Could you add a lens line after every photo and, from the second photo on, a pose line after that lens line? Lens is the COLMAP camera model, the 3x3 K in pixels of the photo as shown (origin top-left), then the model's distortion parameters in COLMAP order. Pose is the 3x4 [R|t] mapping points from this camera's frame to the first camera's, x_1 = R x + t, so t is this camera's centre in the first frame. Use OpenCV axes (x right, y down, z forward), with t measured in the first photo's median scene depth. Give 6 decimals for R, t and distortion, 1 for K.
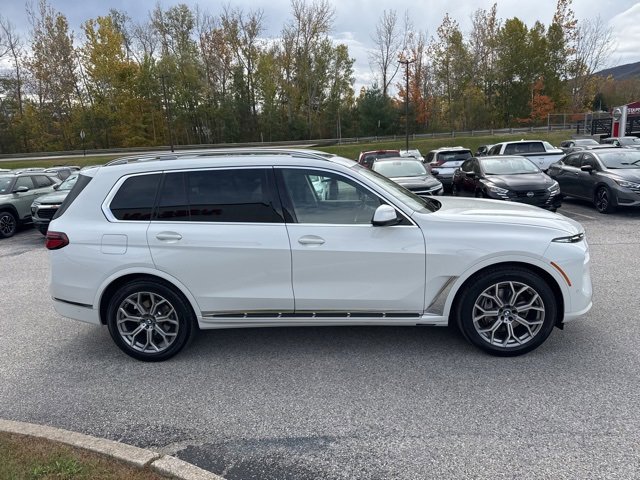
lens RADIAL K [[451.5, 0, 323.1], [0, 451.5, 240.4], [0, 0, 1]] dist [0.029212, -0.033806]
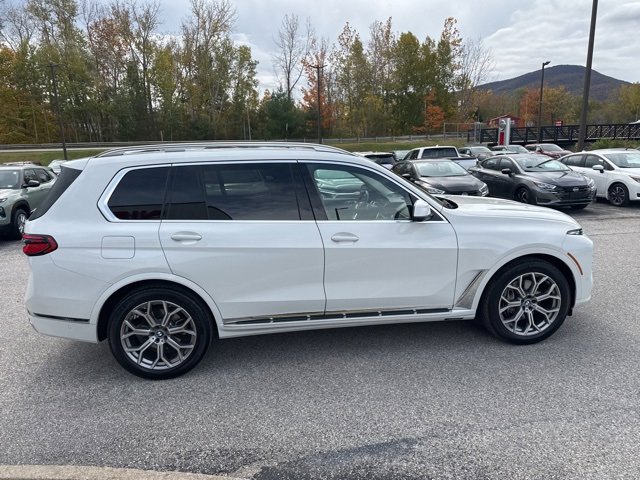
lens RADIAL K [[451.5, 0, 324.3], [0, 451.5, 241.0], [0, 0, 1]] dist [0.029212, -0.033806]
pose [[0.975850, -0.021998, 0.217329, -0.258552], [0.023232, 0.999725, -0.003125, 0.008022], [-0.217201, 0.008099, 0.976093, 0.068188]]
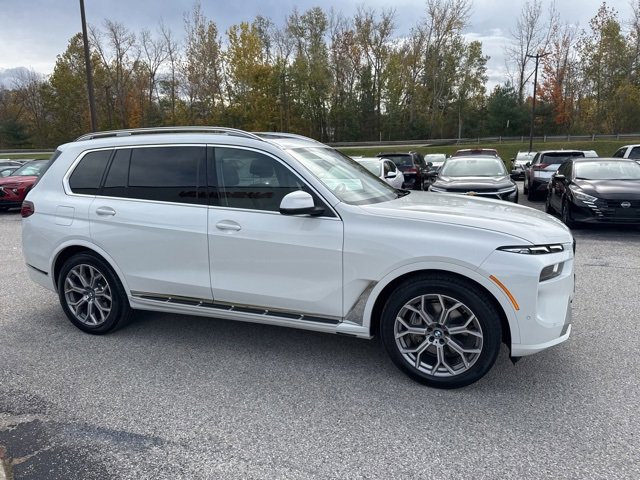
lens RADIAL K [[451.5, 0, 321.5], [0, 451.5, 239.2], [0, 0, 1]] dist [0.029212, -0.033806]
pose [[0.960388, 0.083850, -0.265752, 0.374544], [-0.084796, 0.996367, 0.007932, 0.003231], [0.265452, 0.014917, 0.964009, 0.152132]]
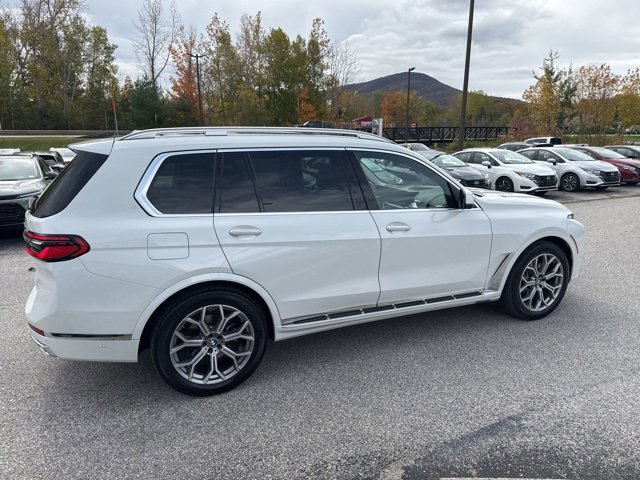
lens RADIAL K [[451.5, 0, 326.1], [0, 451.5, 239.7], [0, 0, 1]] dist [0.029212, -0.033806]
pose [[0.872086, -0.060143, 0.485643, -0.578672], [0.060501, 0.998056, 0.014958, 0.002443], [-0.485598, 0.016337, 0.874029, 0.226858]]
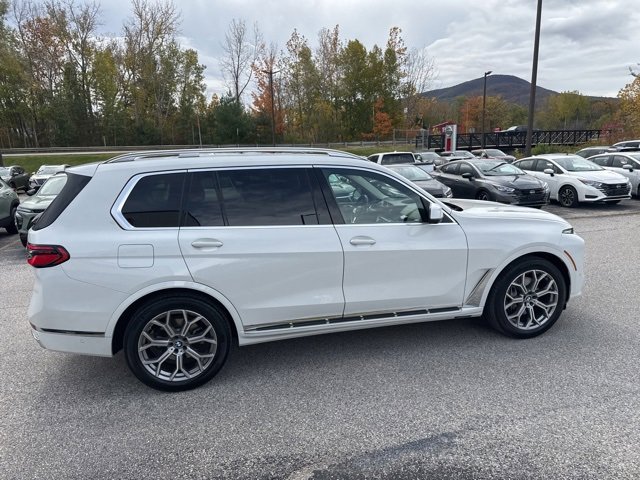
lens RADIAL K [[451.5, 0, 324.4], [0, 451.5, 240.9], [0, 0, 1]] dist [0.029212, -0.033806]
pose [[0.945101, -0.041047, 0.324190, -0.392090], [0.047152, 0.998827, -0.010997, 0.005898], [-0.323359, 0.025680, 0.945928, 0.094989]]
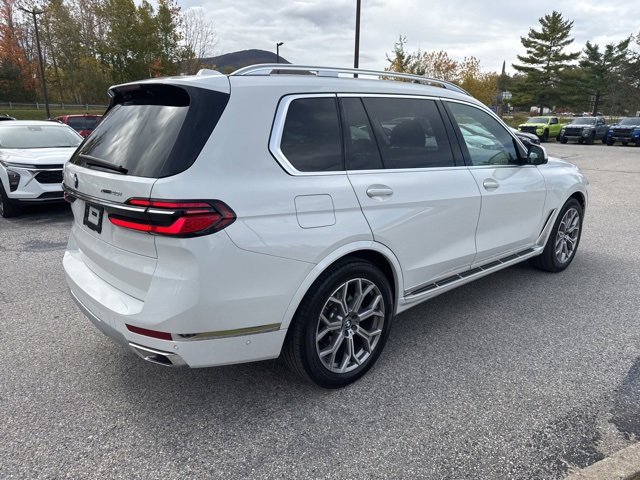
lens RADIAL K [[451.5, 0, 325.0], [0, 451.5, 239.2], [0, 0, 1]] dist [0.029212, -0.033806]
pose [[0.680920, -0.133948, 0.720004, -0.860538], [0.106815, 0.990783, 0.083306, -0.002196], [-0.724527, 0.020182, 0.688951, 0.569773]]
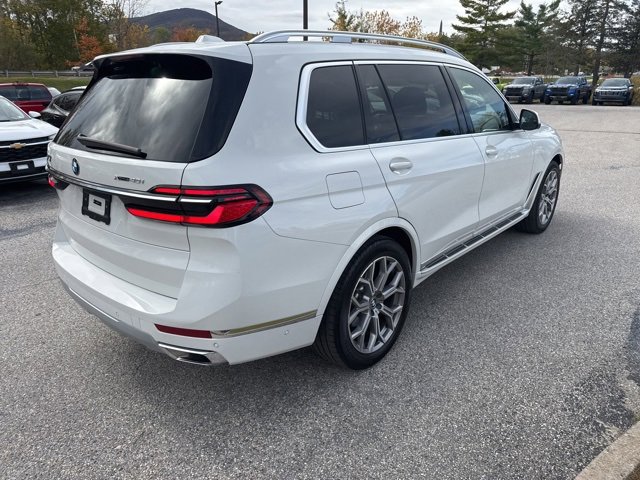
lens RADIAL K [[451.5, 0, 326.1], [0, 451.5, 233.2], [0, 0, 1]] dist [0.029212, -0.033806]
pose [[0.584846, -0.213413, 0.782566, -0.900810], [0.141832, 0.976811, 0.160387, -0.030907], [-0.798648, 0.017191, 0.601553, 0.667057]]
